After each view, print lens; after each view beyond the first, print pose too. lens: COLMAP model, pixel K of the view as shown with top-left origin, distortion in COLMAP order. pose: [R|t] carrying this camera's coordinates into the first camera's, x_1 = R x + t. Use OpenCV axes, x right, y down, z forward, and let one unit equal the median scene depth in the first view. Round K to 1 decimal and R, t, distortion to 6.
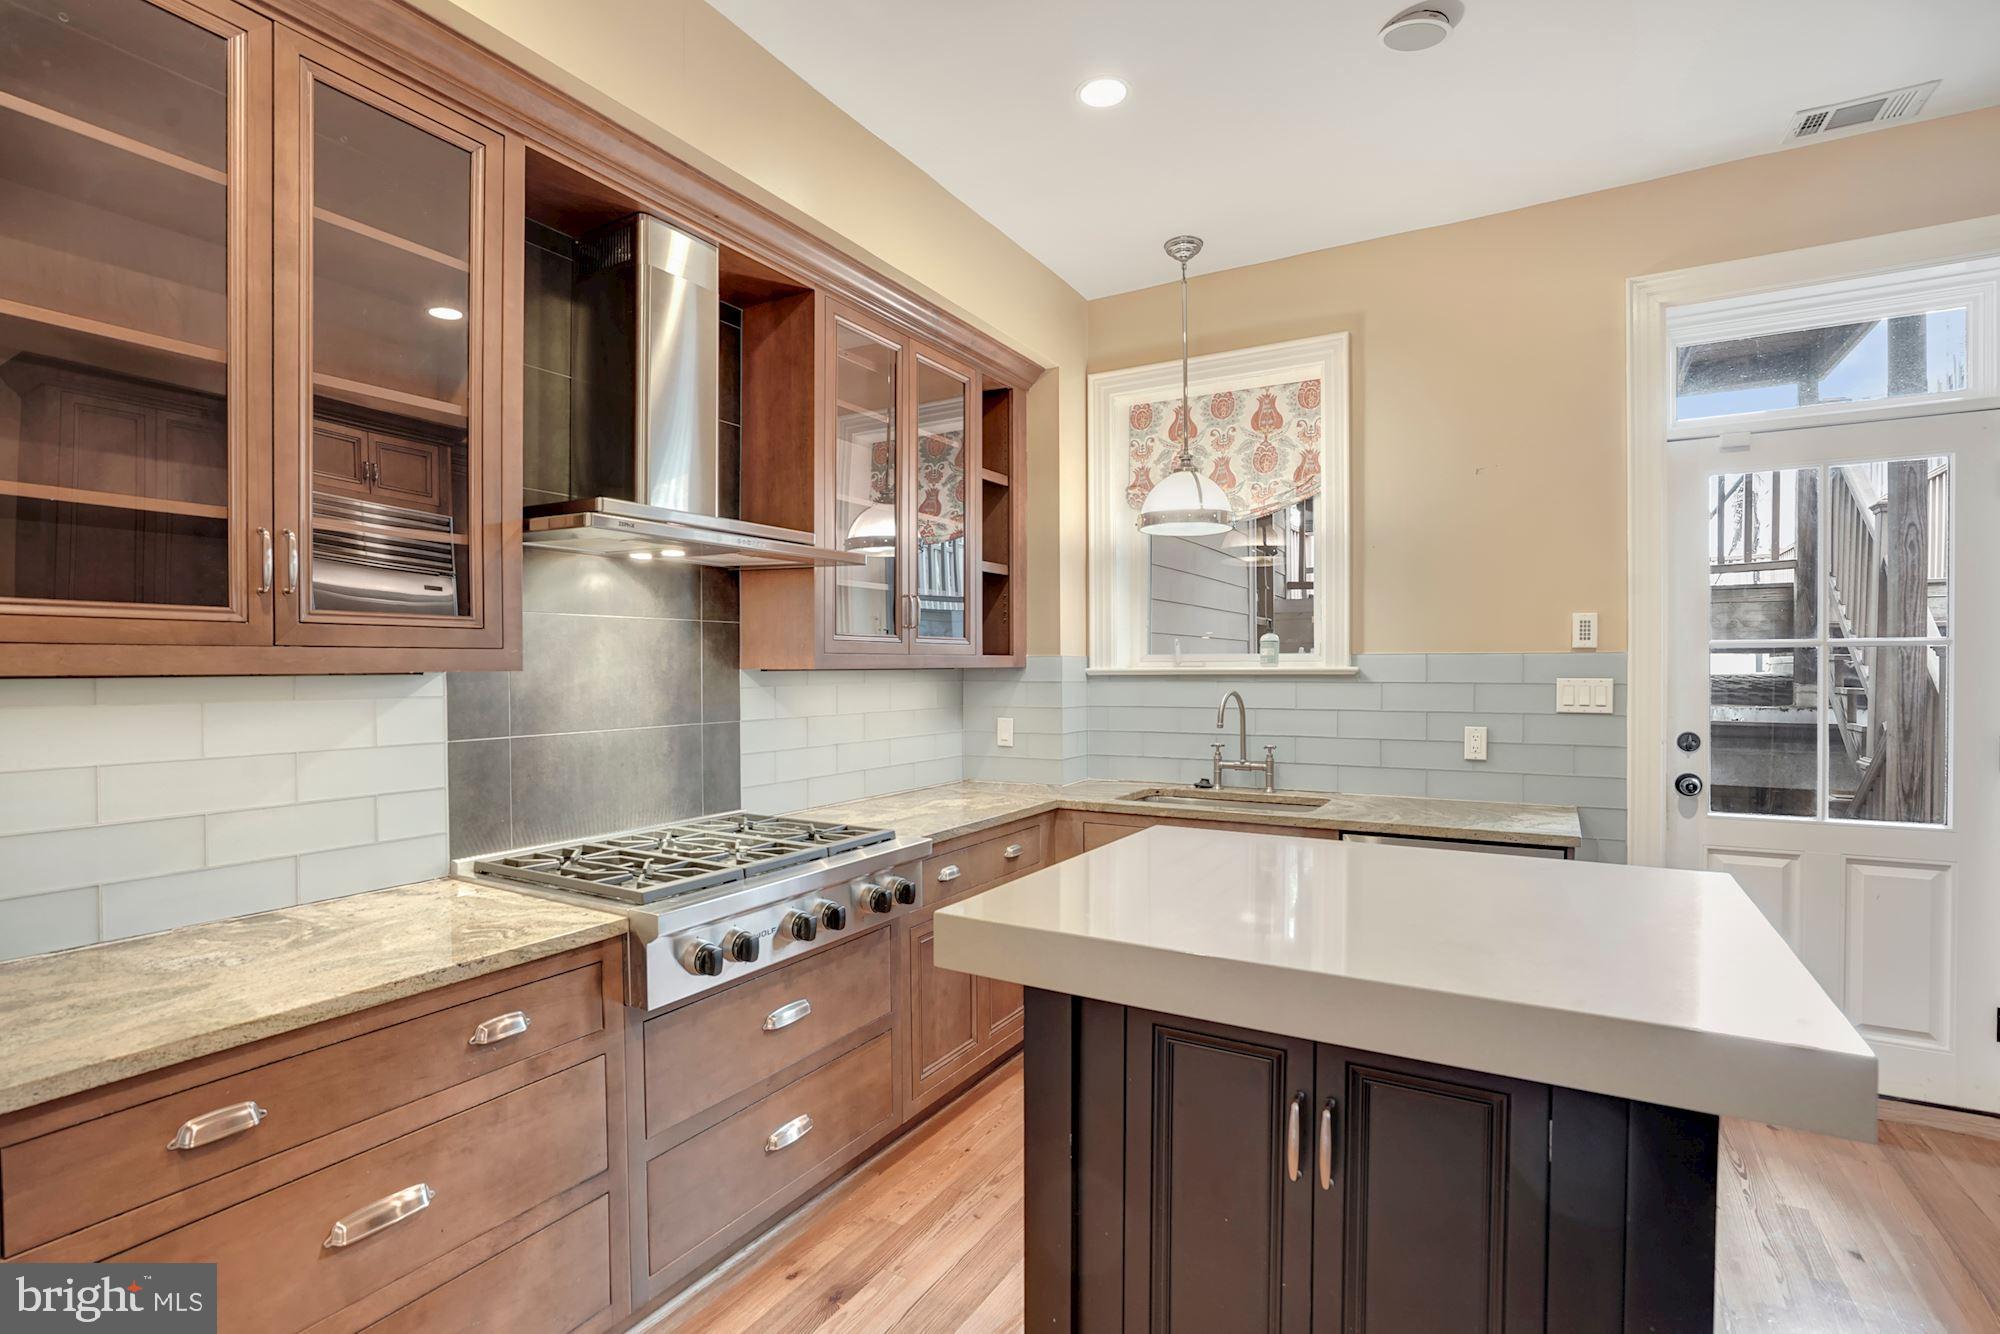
lens RADIAL K [[936.2, 0, 1004.4], [0, 936.2, 671.2], [0, 0, 1]] dist [-0.003099, 0.004350]
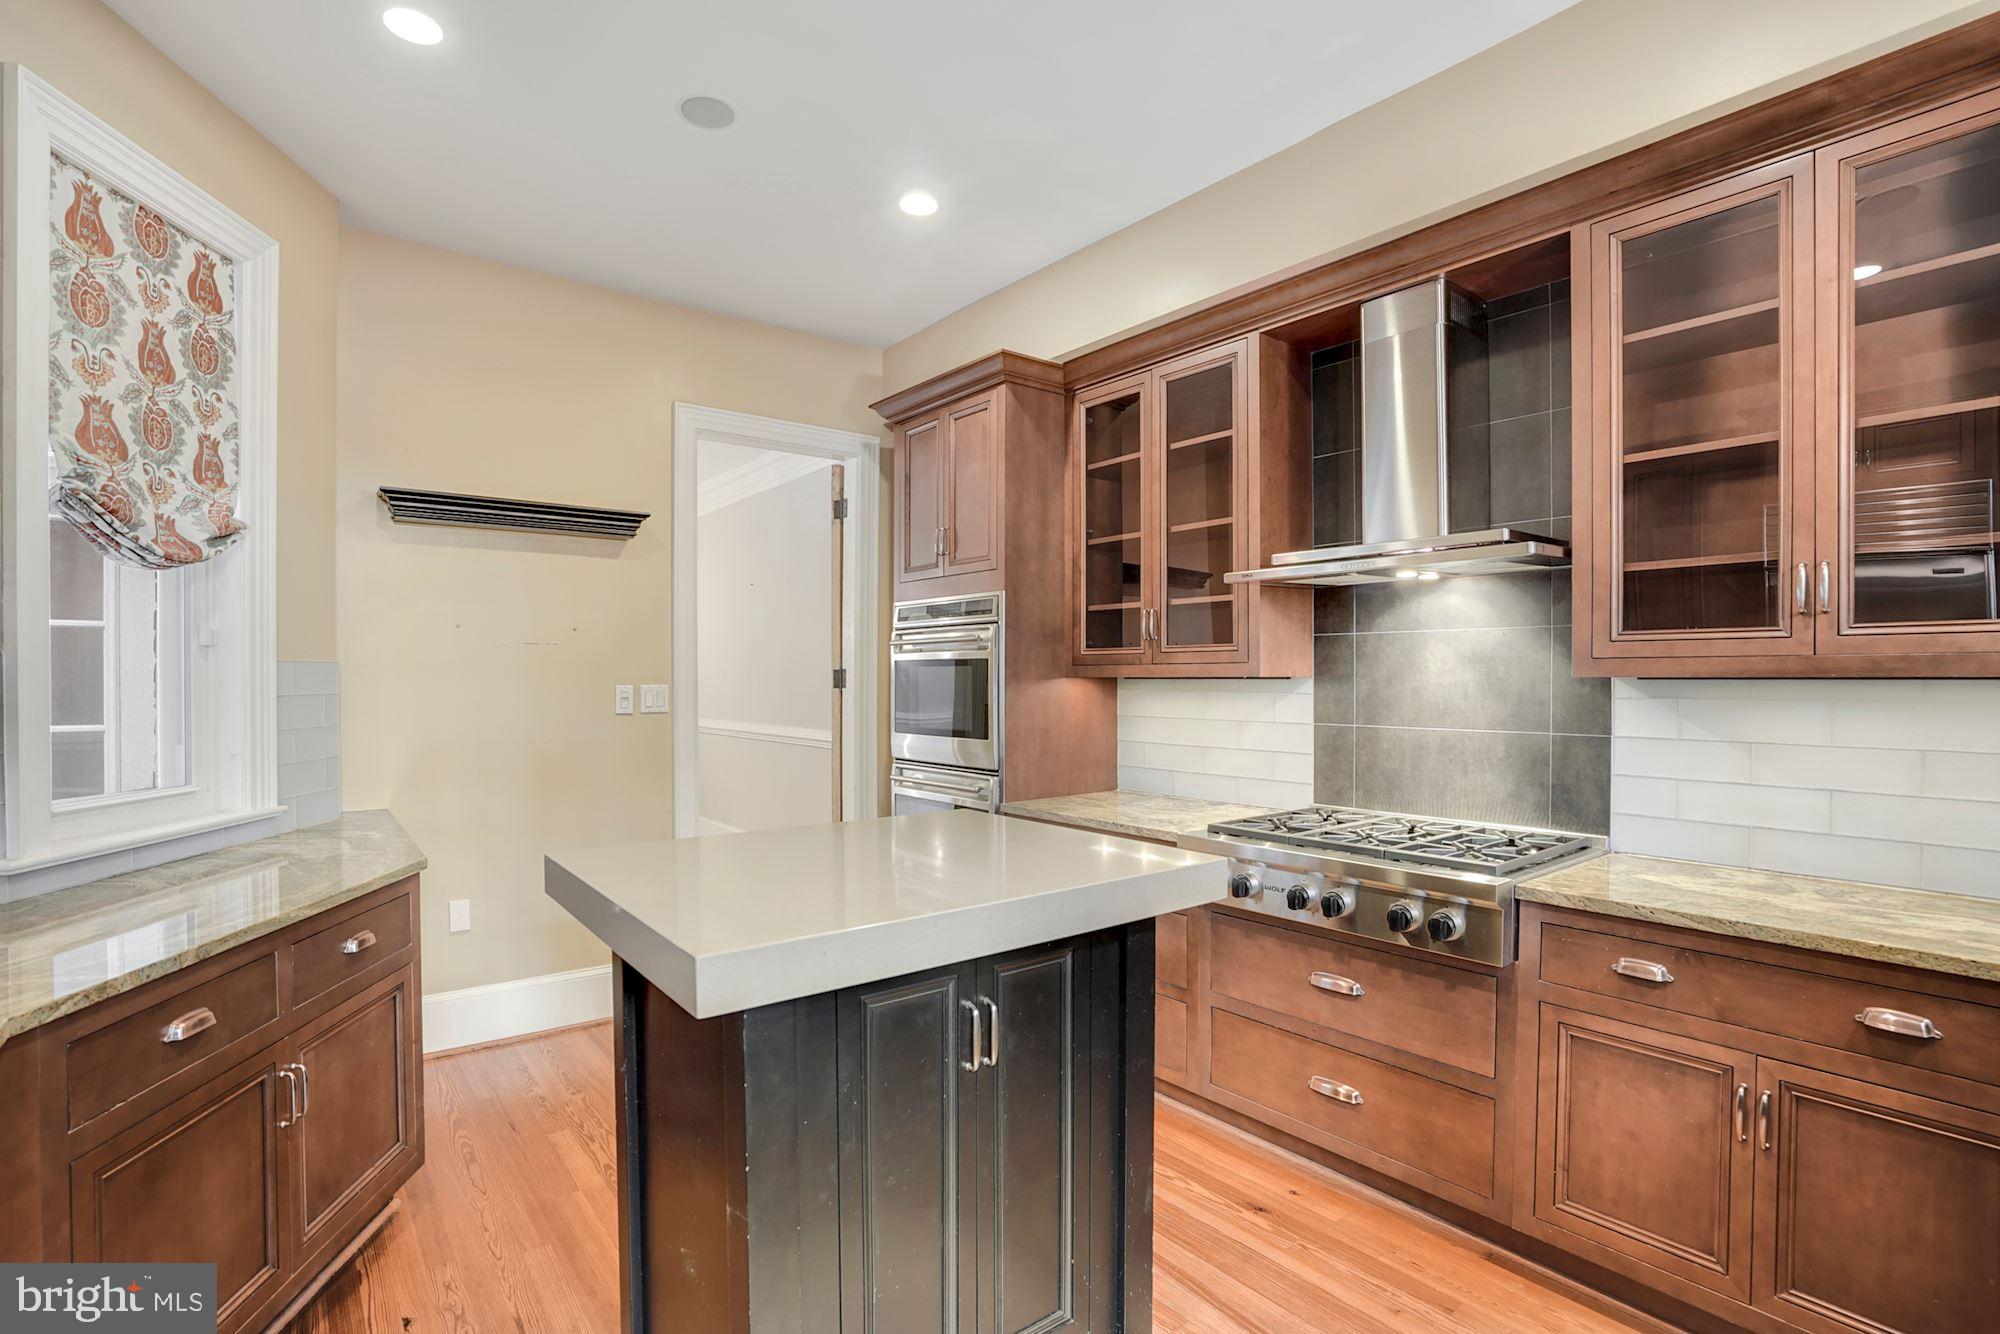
lens RADIAL K [[936.2, 0, 999.0], [0, 936.2, 674.7], [0, 0, 1]] dist [-0.003099, 0.004350]
pose [[-0.335146, 0.001448, -0.942165, 1.676360], [-0.002398, 0.999994, 0.002390, -0.009709], [0.942163, 0.003060, -0.335141, 1.735709]]
